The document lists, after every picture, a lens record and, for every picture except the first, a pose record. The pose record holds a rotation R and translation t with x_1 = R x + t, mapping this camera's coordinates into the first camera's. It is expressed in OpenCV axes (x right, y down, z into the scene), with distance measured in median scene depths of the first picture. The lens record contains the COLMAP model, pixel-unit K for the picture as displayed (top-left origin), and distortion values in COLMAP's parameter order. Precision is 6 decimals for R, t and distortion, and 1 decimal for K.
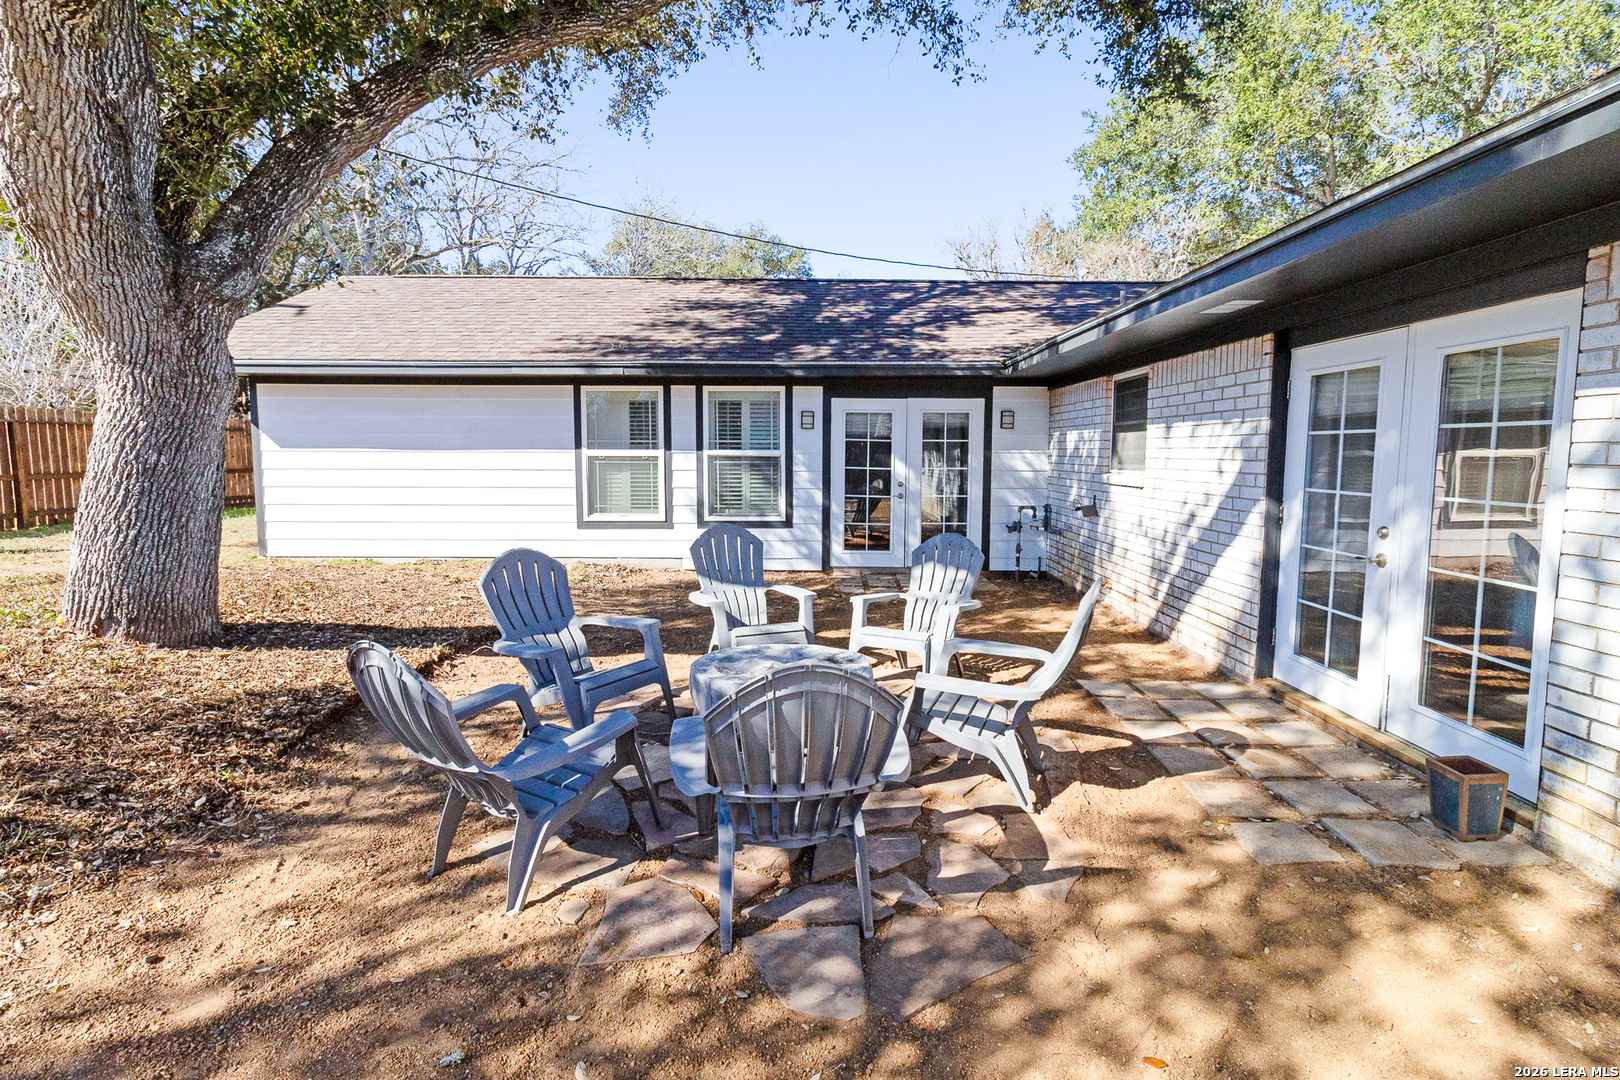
lens RADIAL K [[709.8, 0, 814.7], [0, 709.8, 520.9], [0, 0, 1]] dist [0.020745, -0.009490]
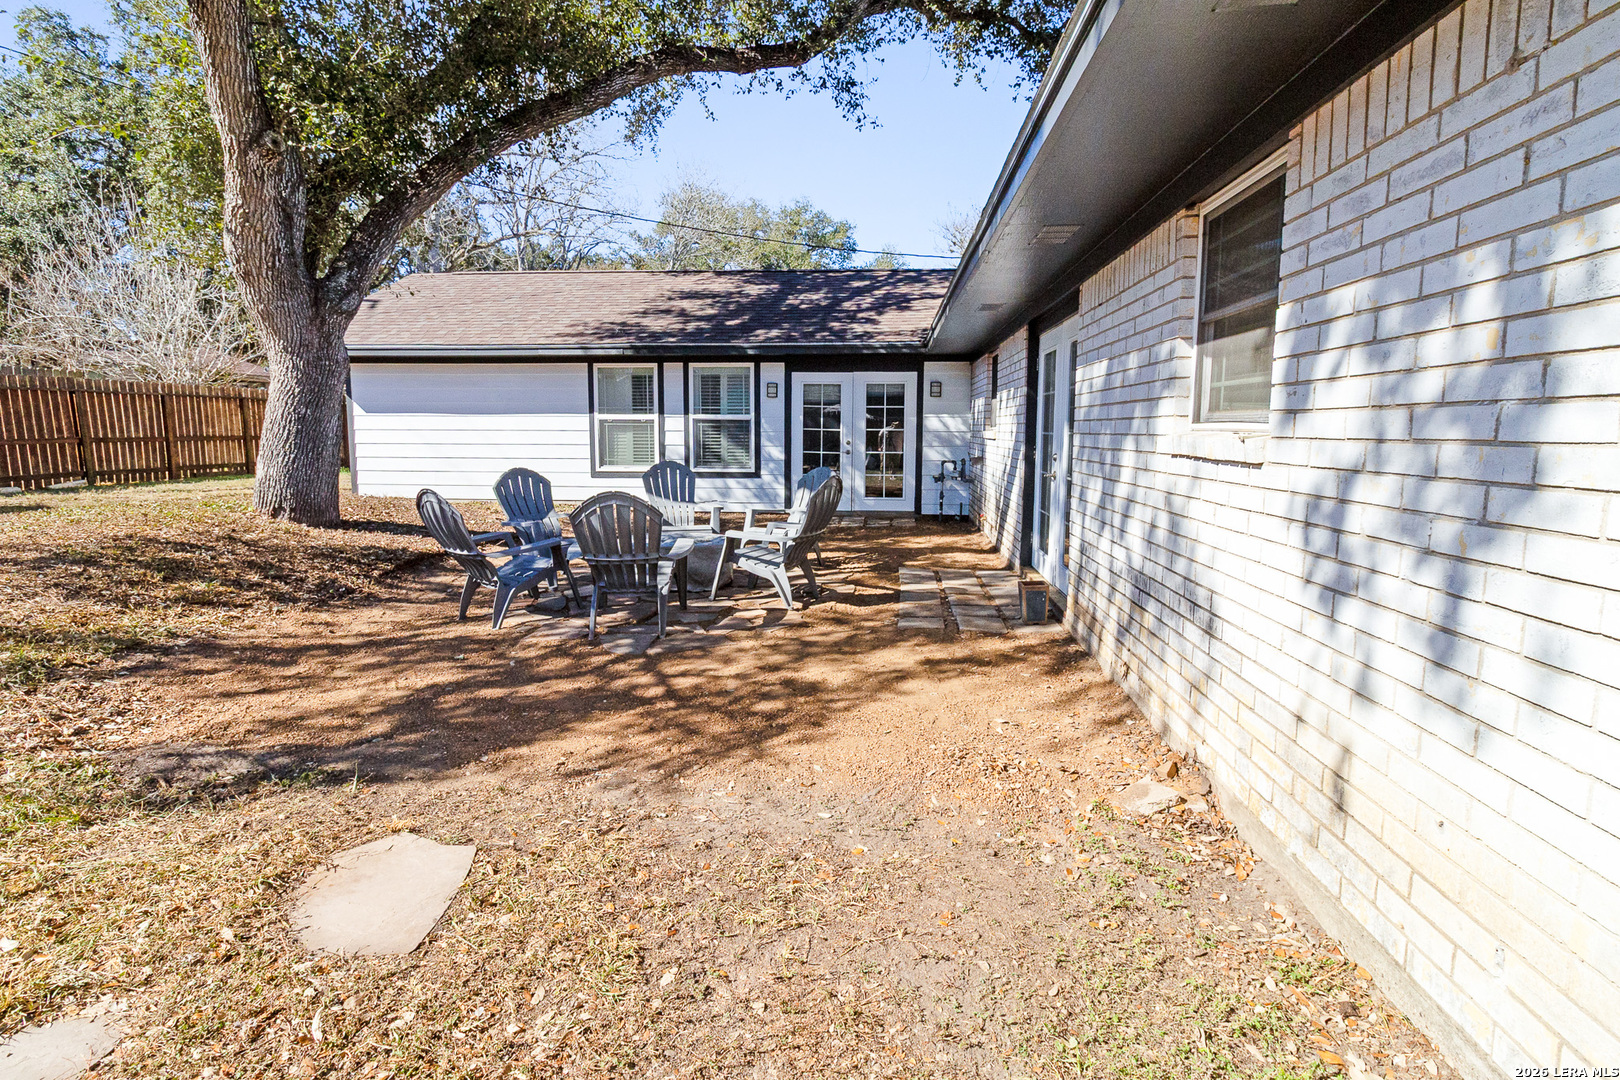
lens RADIAL K [[750.6, 0, 824.2], [0, 750.6, 521.1], [0, 0, 1]] dist [0.000923, 0.001124]
pose [[0.996411, 0.012006, -0.083786, 0.191231], [-0.009907, 0.999628, 0.025423, 0.050975], [0.084060, -0.024502, 0.996159, -0.287363]]
